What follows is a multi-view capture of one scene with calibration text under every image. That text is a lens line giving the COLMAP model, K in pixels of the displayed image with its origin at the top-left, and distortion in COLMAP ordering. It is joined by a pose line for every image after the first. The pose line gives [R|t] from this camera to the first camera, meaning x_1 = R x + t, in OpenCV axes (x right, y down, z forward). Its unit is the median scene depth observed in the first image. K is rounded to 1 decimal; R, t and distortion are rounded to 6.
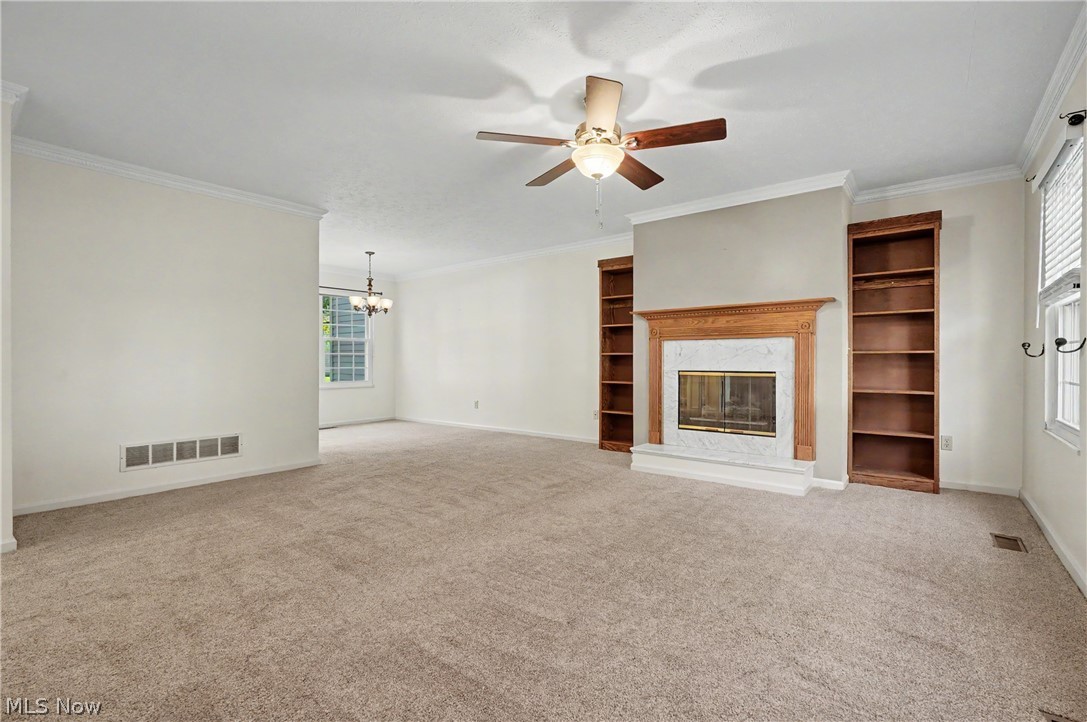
lens RADIAL K [[495.9, 0, 543.5], [0, 495.9, 361.0], [0, 0, 1]] dist [-0.001582, -0.000096]
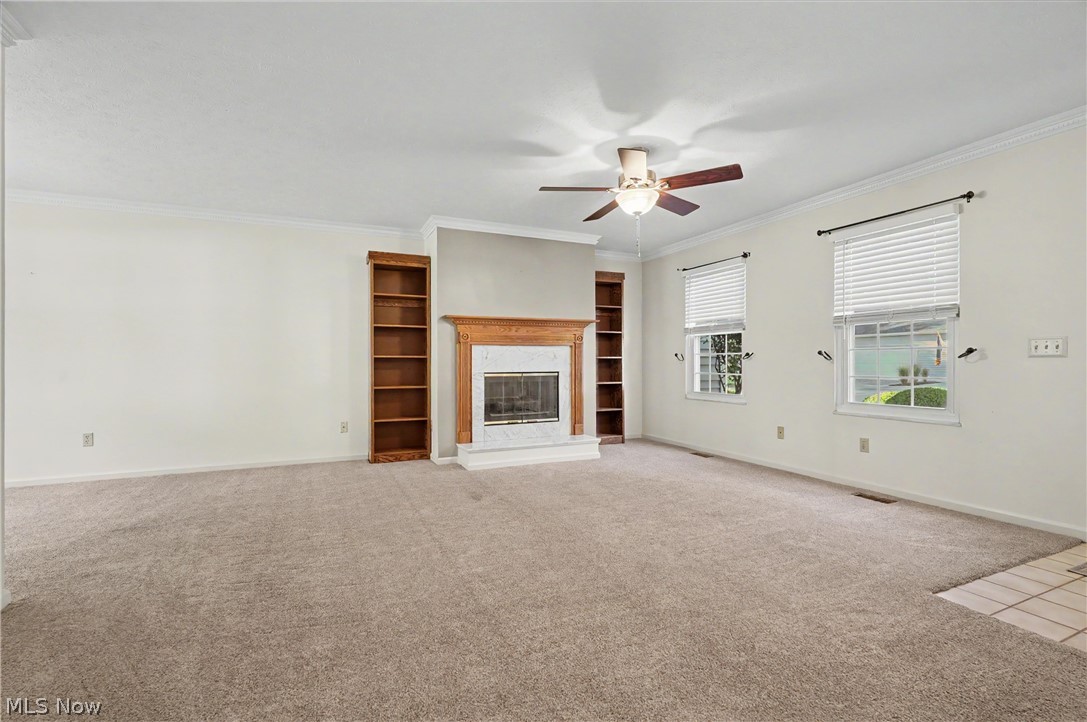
lens RADIAL K [[495.9, 0, 543.5], [0, 495.9, 361.0], [0, 0, 1]] dist [-0.001582, -0.000096]
pose [[0.452294, 0.001148, 0.891868, -0.706344], [0.003373, 0.999990, -0.002998, -0.003006], [-0.891863, 0.004364, 0.452285, 0.423153]]
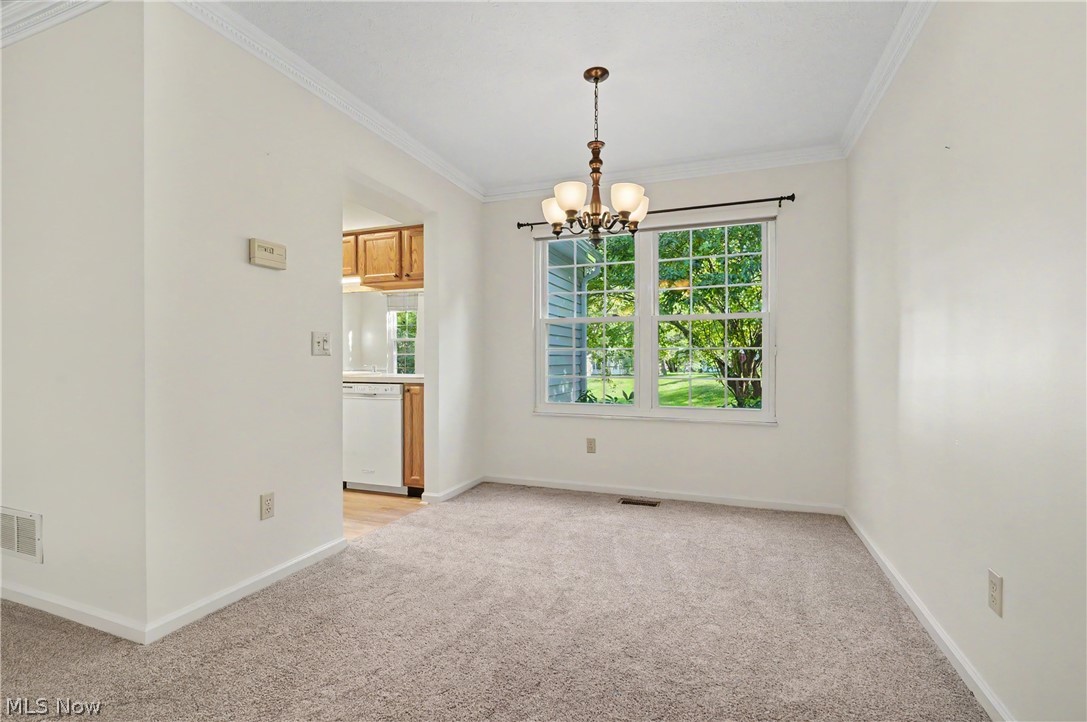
lens RADIAL K [[516.2, 0, 515.3], [0, 516.2, 362.1], [0, 0, 1]] dist [0.001061, 0.000096]
pose [[0.271351, 0.002384, -0.962477, 0.010618], [0.000122, 0.999997, 0.002511, -0.004029], [0.962480, -0.000799, 0.271350, 1.283084]]
